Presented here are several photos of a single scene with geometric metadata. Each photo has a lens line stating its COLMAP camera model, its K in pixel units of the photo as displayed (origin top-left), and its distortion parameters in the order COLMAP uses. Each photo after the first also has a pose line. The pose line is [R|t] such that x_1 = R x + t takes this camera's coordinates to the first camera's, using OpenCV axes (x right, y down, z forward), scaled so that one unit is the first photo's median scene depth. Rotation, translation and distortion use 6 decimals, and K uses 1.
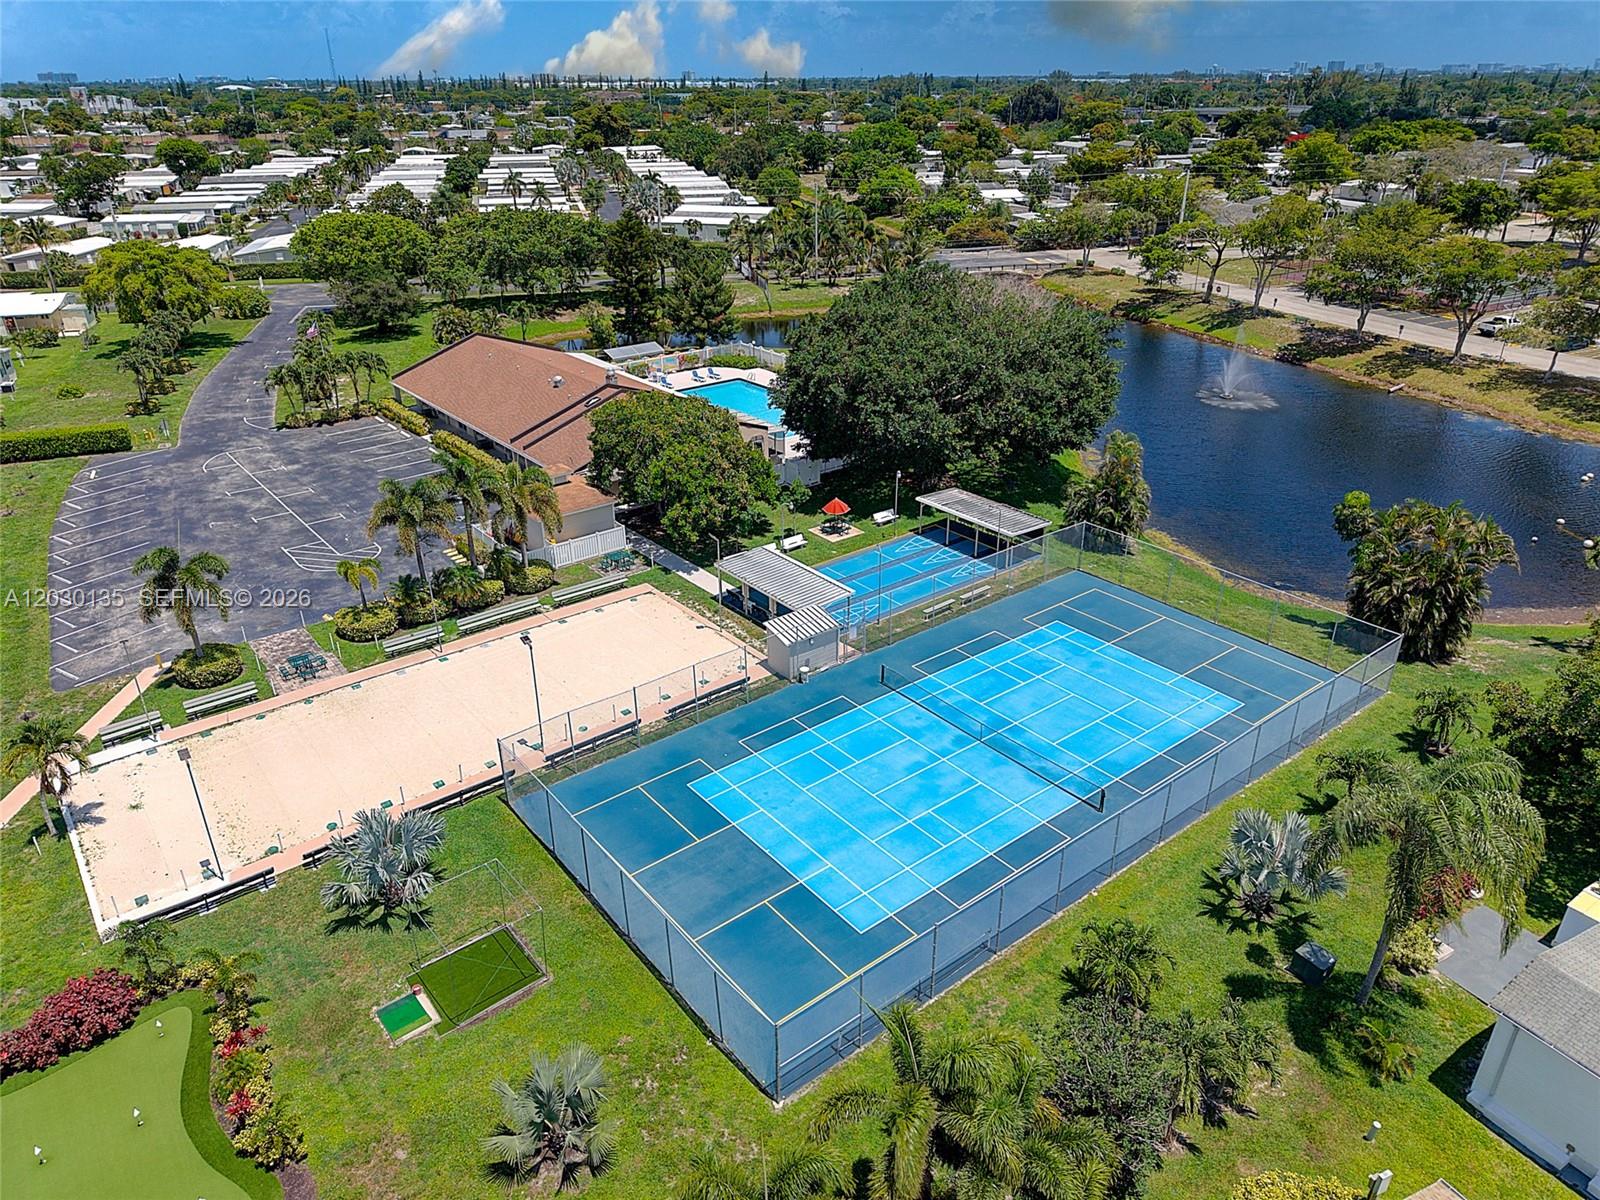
lens RADIAL K [[1068.6, 0, 800.0], [0, 1068.6, 600.0], [0, 0, 1]] dist [0.006835, -0.008743]
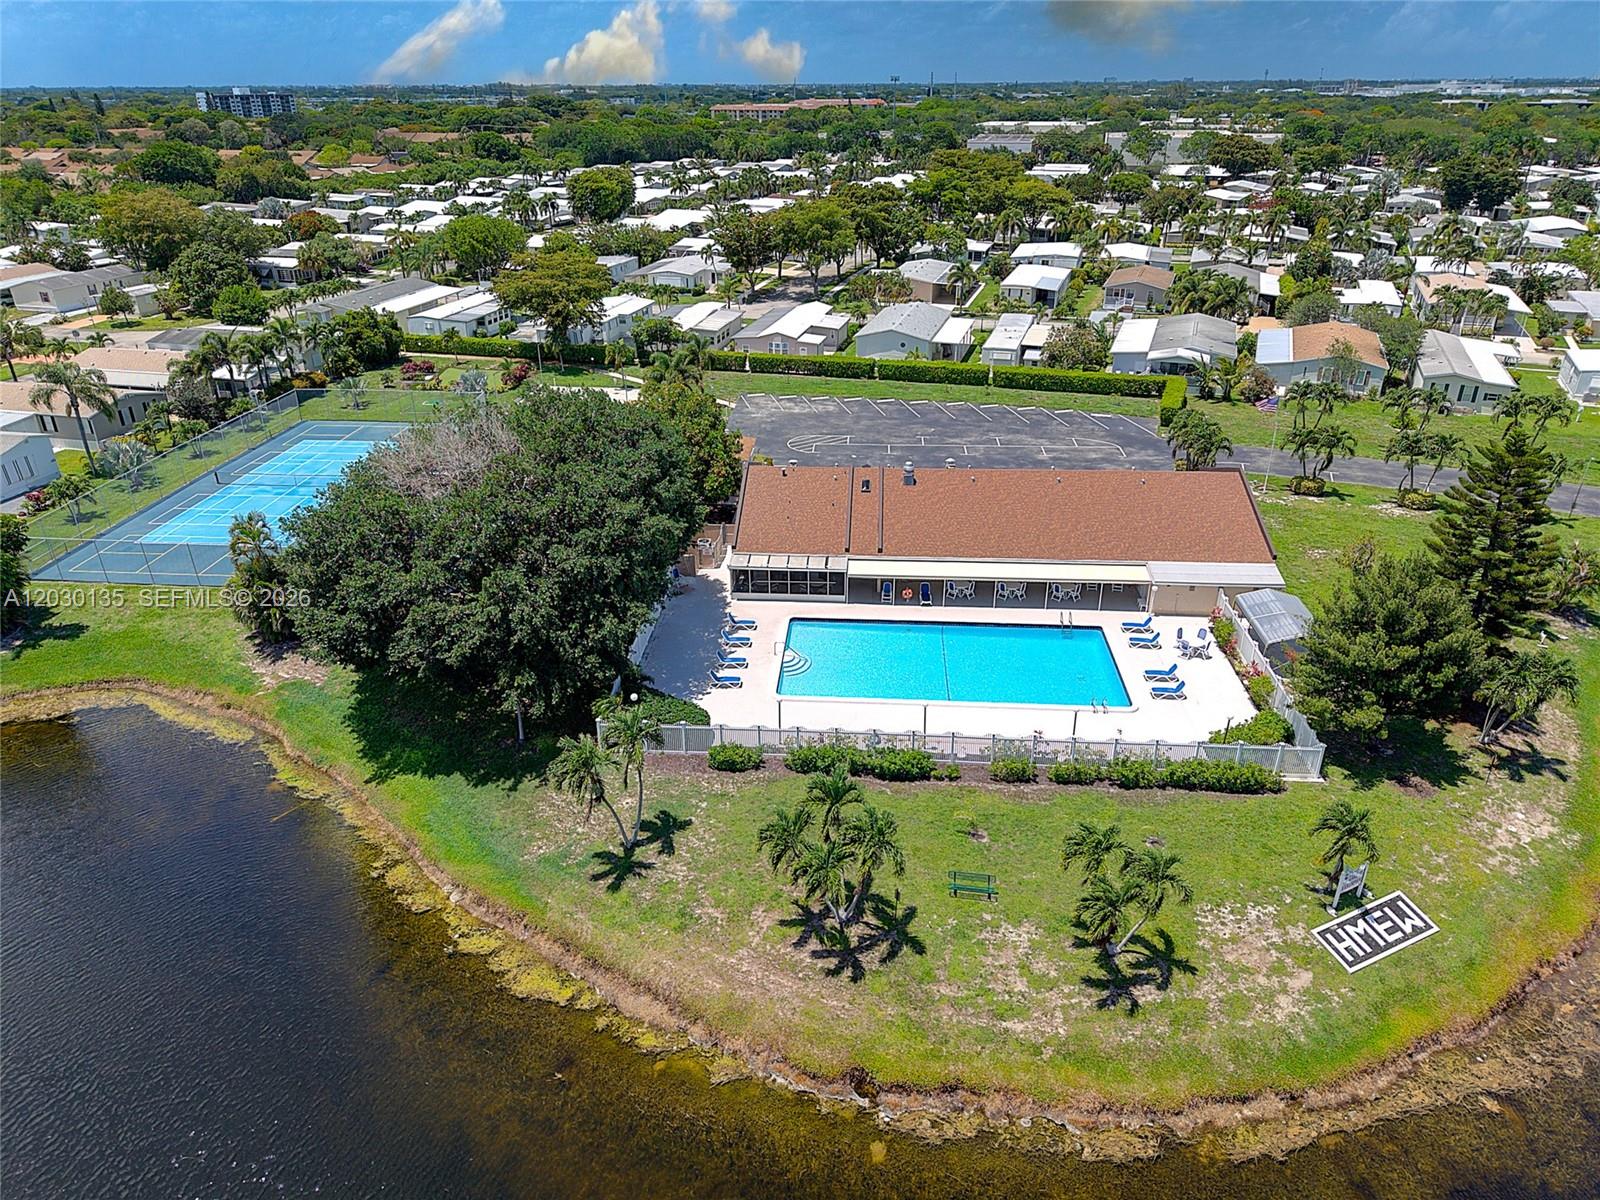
lens RADIAL K [[1059.1, 0, 800.0], [0, 1059.1, 600.0], [0, 0, 1]] dist [0.045413, -0.048952]
pose [[-0.687086, 0.327200, -0.648732, 0.630174], [-0.307828, 0.677679, 0.667827, -0.926728], [0.658145, 0.658552, -0.364903, 1.806011]]
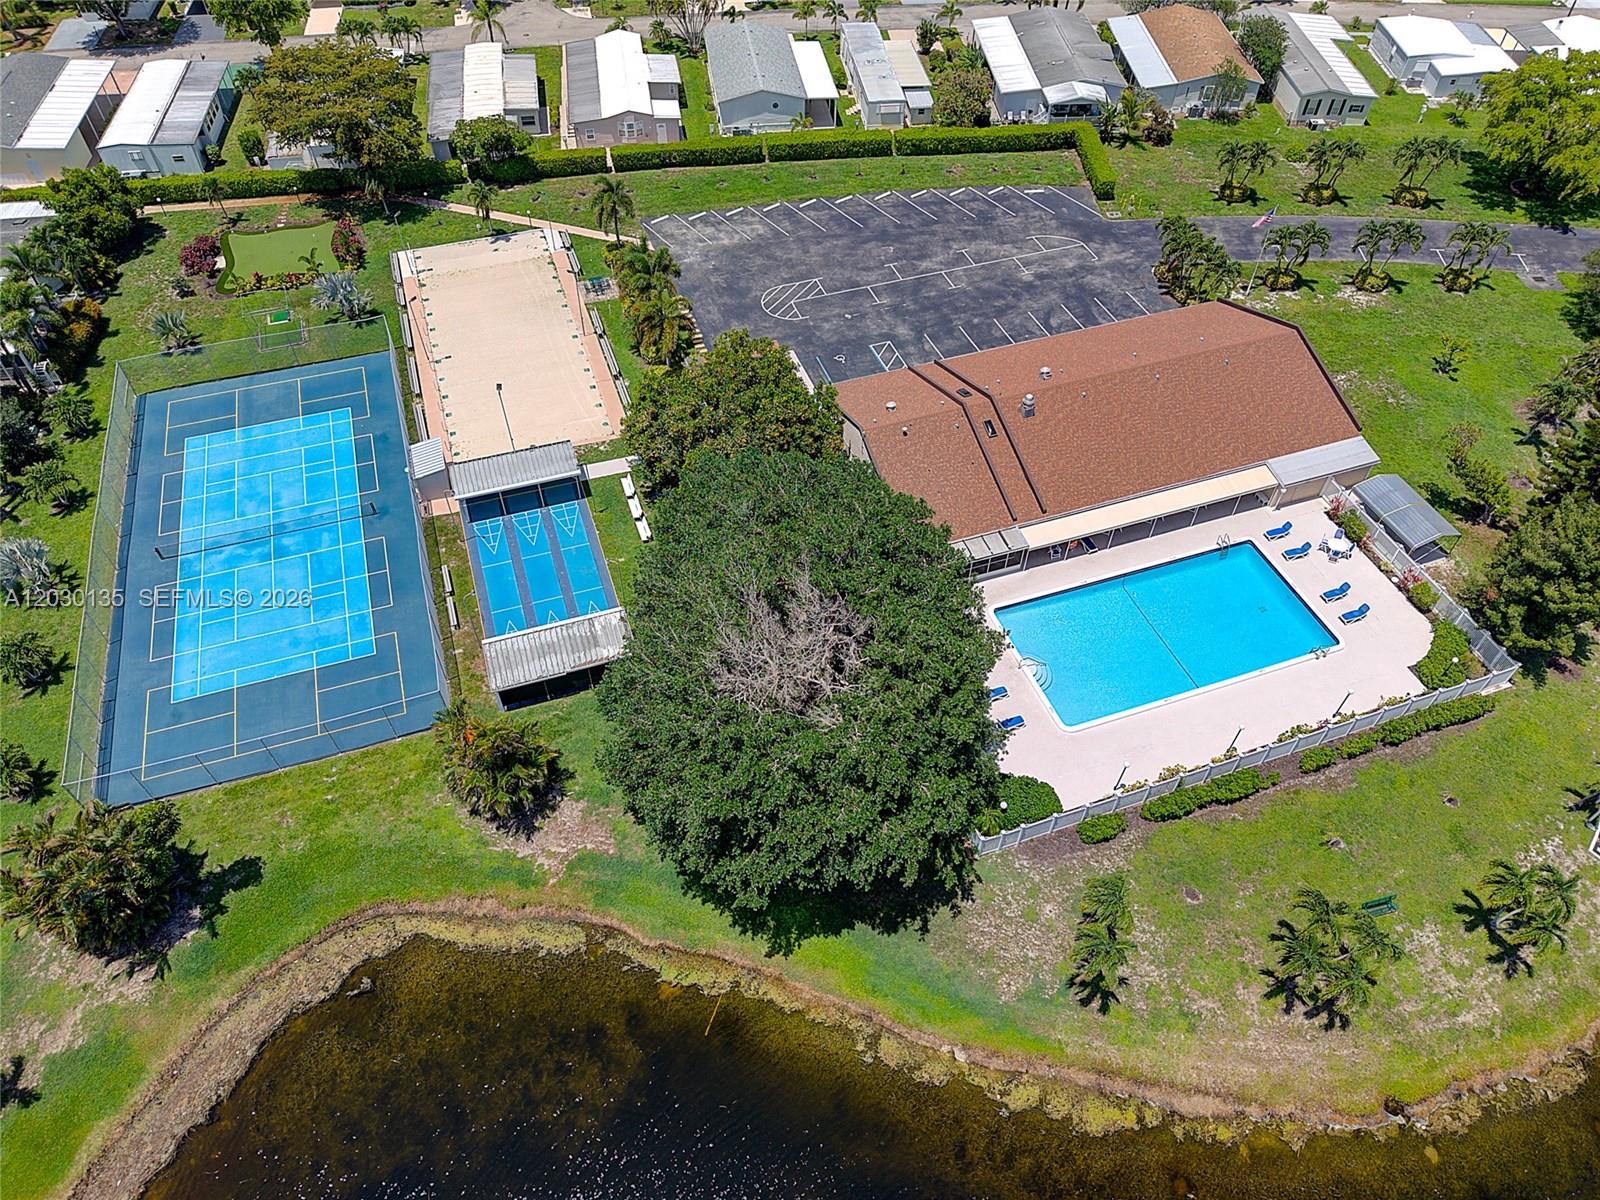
lens RADIAL K [[1057.2, 0, 800.0], [0, 1057.2, 600.0], [0, 0, 1]] dist [0.012671, -0.003176]
pose [[-0.340813, 0.712200, -0.613691, 0.671588], [-0.413720, 0.472548, 0.778160, -0.960852], [0.844205, 0.519104, 0.133601, 1.125824]]
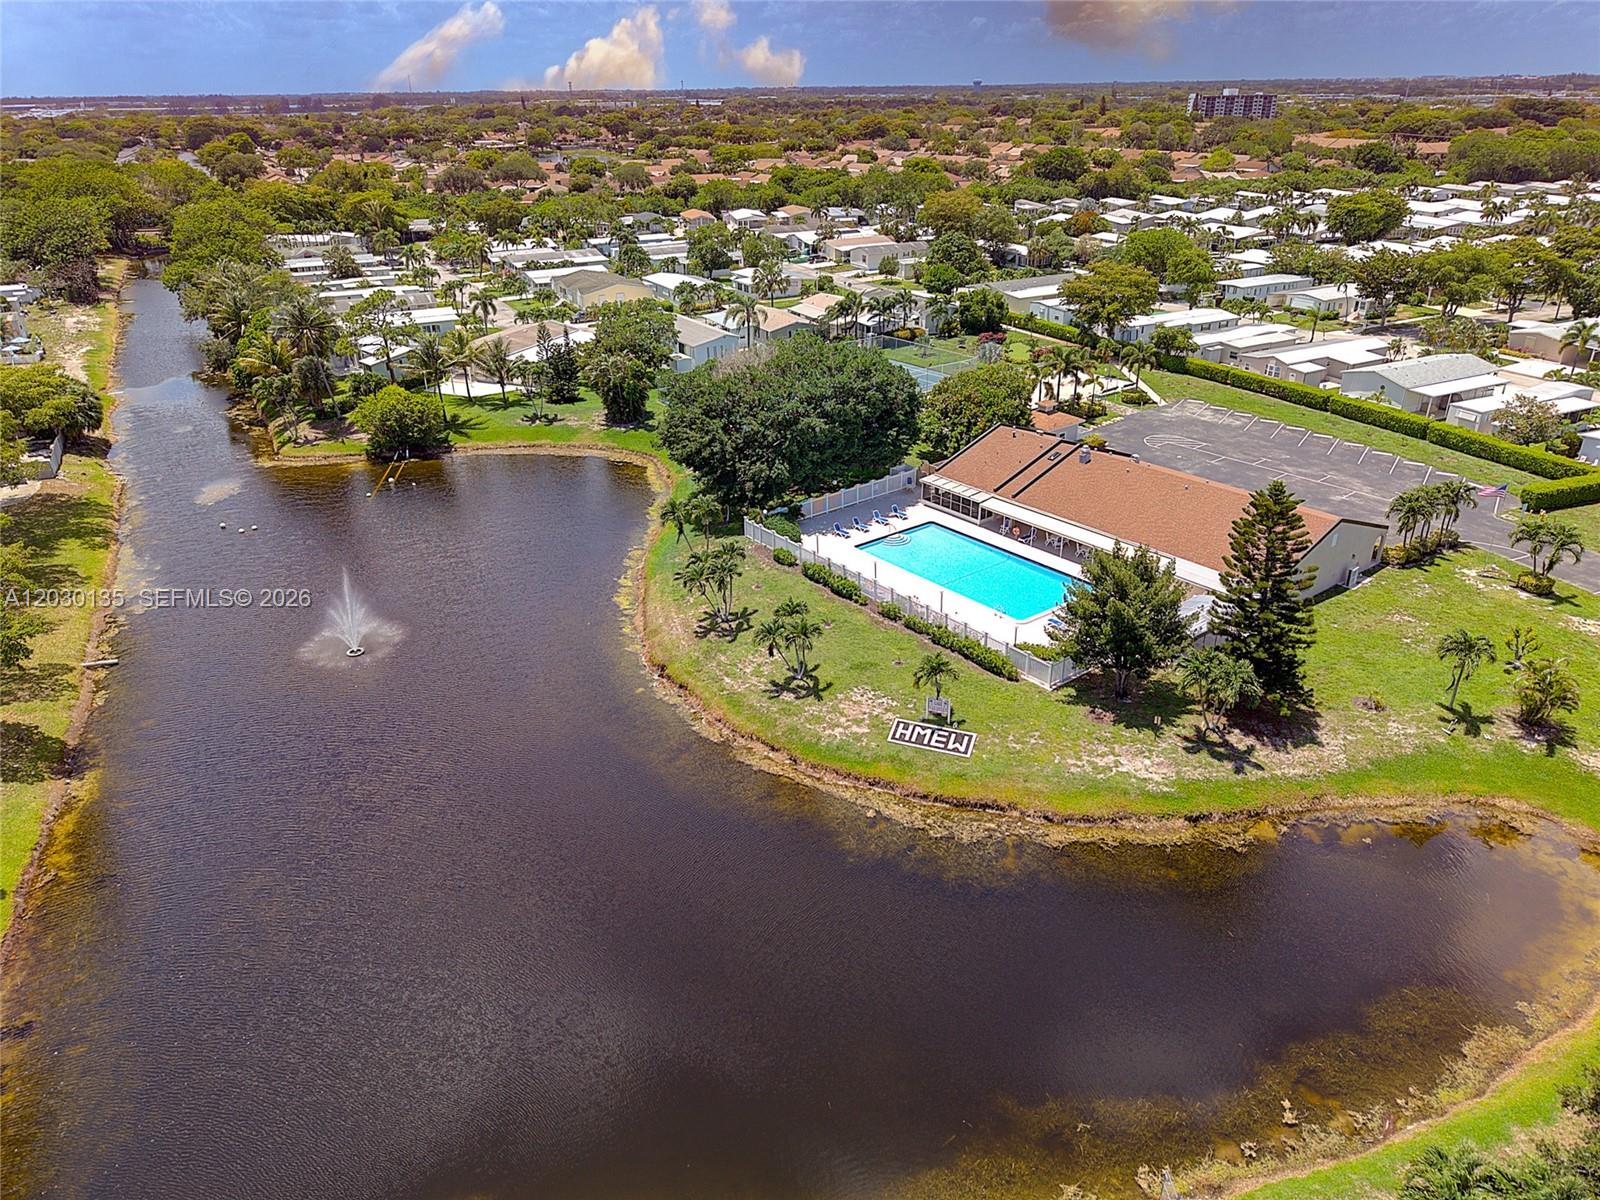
lens RADIAL K [[1059.1, 0, 800.0], [0, 1059.1, 600.0], [0, 0, 1]] dist [0.045413, -0.048952]
pose [[-0.999546, 0.010826, 0.028133, 0.117753], [0.028776, 0.620694, 0.783525, -1.350871], [-0.008980, 0.783978, -0.620723, 2.472642]]
